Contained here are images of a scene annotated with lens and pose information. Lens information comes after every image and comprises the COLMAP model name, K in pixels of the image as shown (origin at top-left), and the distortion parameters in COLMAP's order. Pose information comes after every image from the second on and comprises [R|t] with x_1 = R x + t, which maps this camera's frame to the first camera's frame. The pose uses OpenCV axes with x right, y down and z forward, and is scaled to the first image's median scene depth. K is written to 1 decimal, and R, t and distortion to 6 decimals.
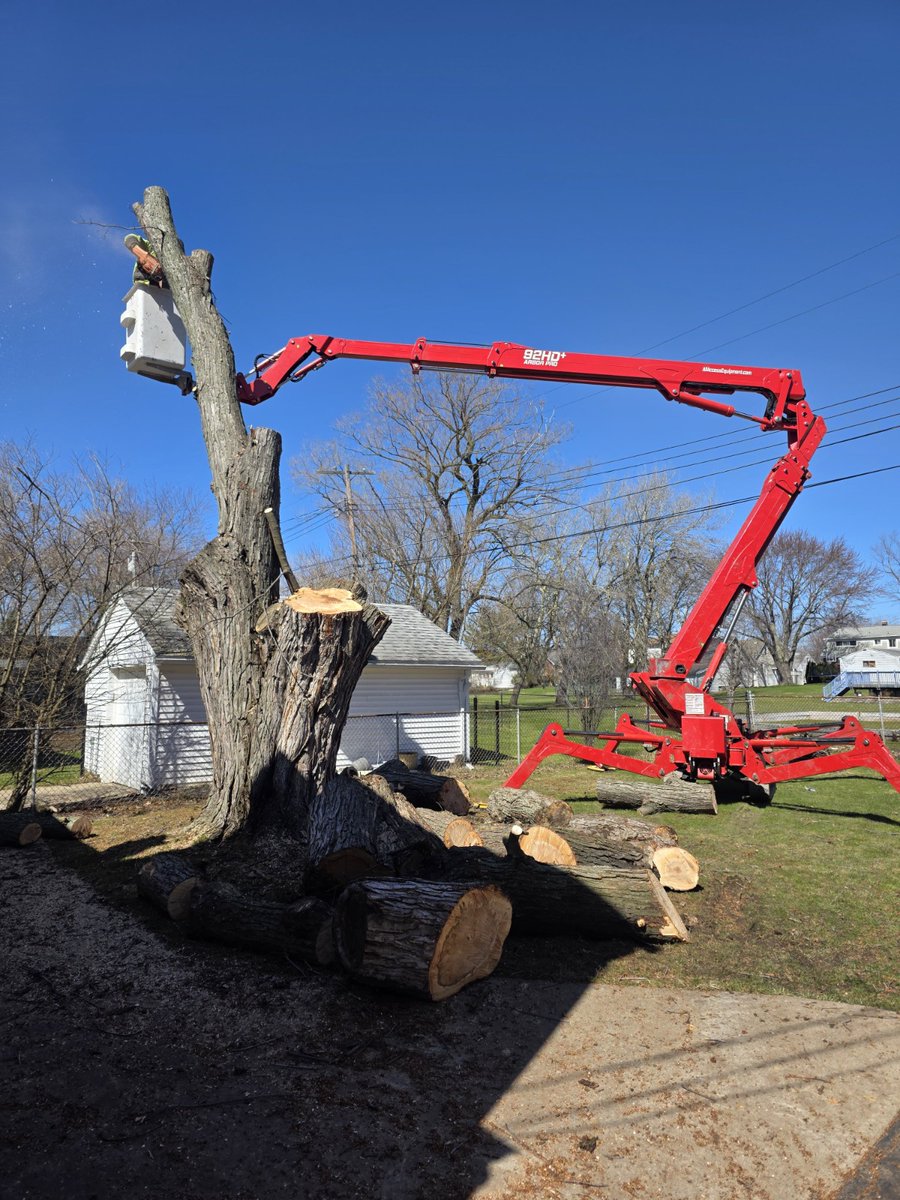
lens RADIAL K [[825.6, 0, 450.0], [0, 825.6, 600.0], [0, 0, 1]] dist [0.087571, -0.084050]
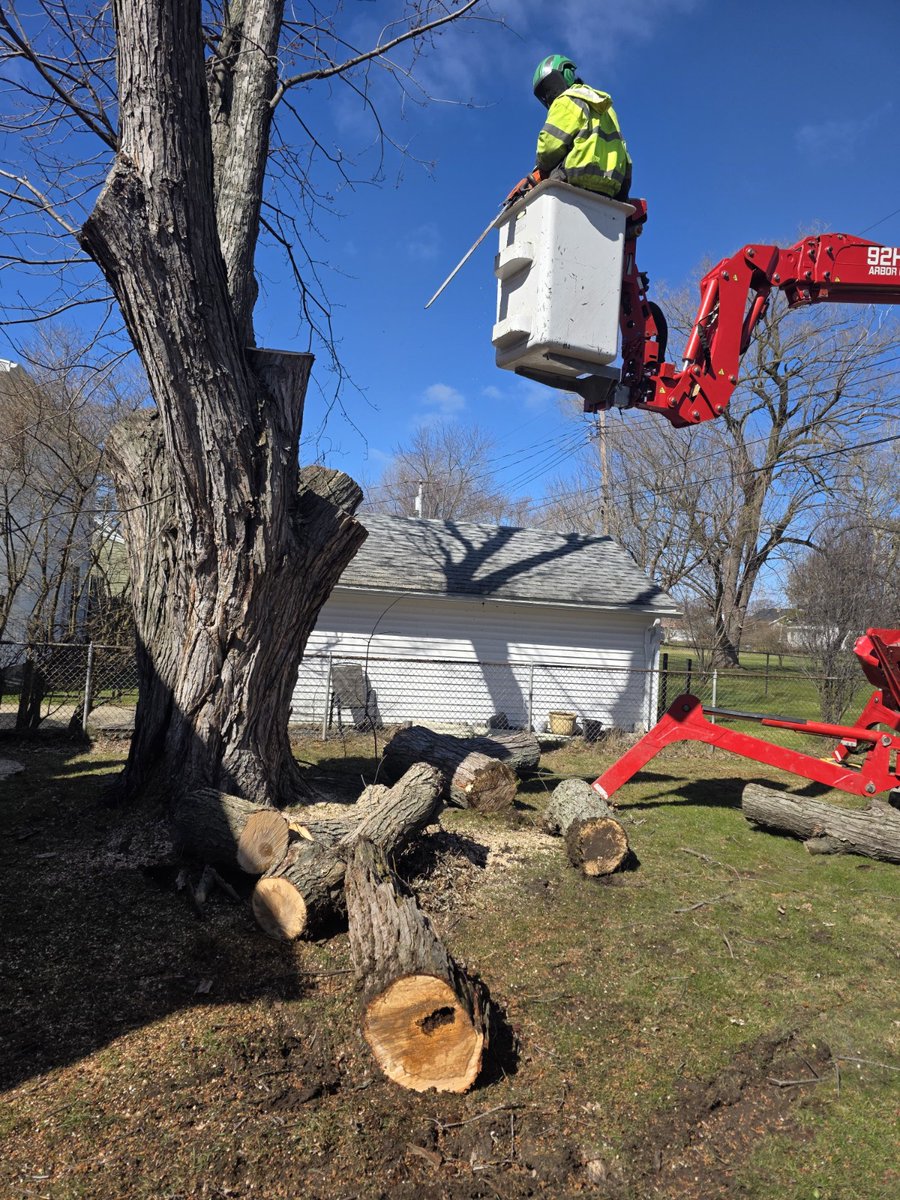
lens RADIAL K [[825.6, 0, 450.0], [0, 825.6, 600.0], [0, 0, 1]] dist [0.087571, -0.084050]
pose [[0.920986, 0.048483, -0.386566, 0.277085], [-0.024084, 0.997414, 0.067717, 0.041427], [0.388849, -0.053057, 0.919772, 0.414210]]
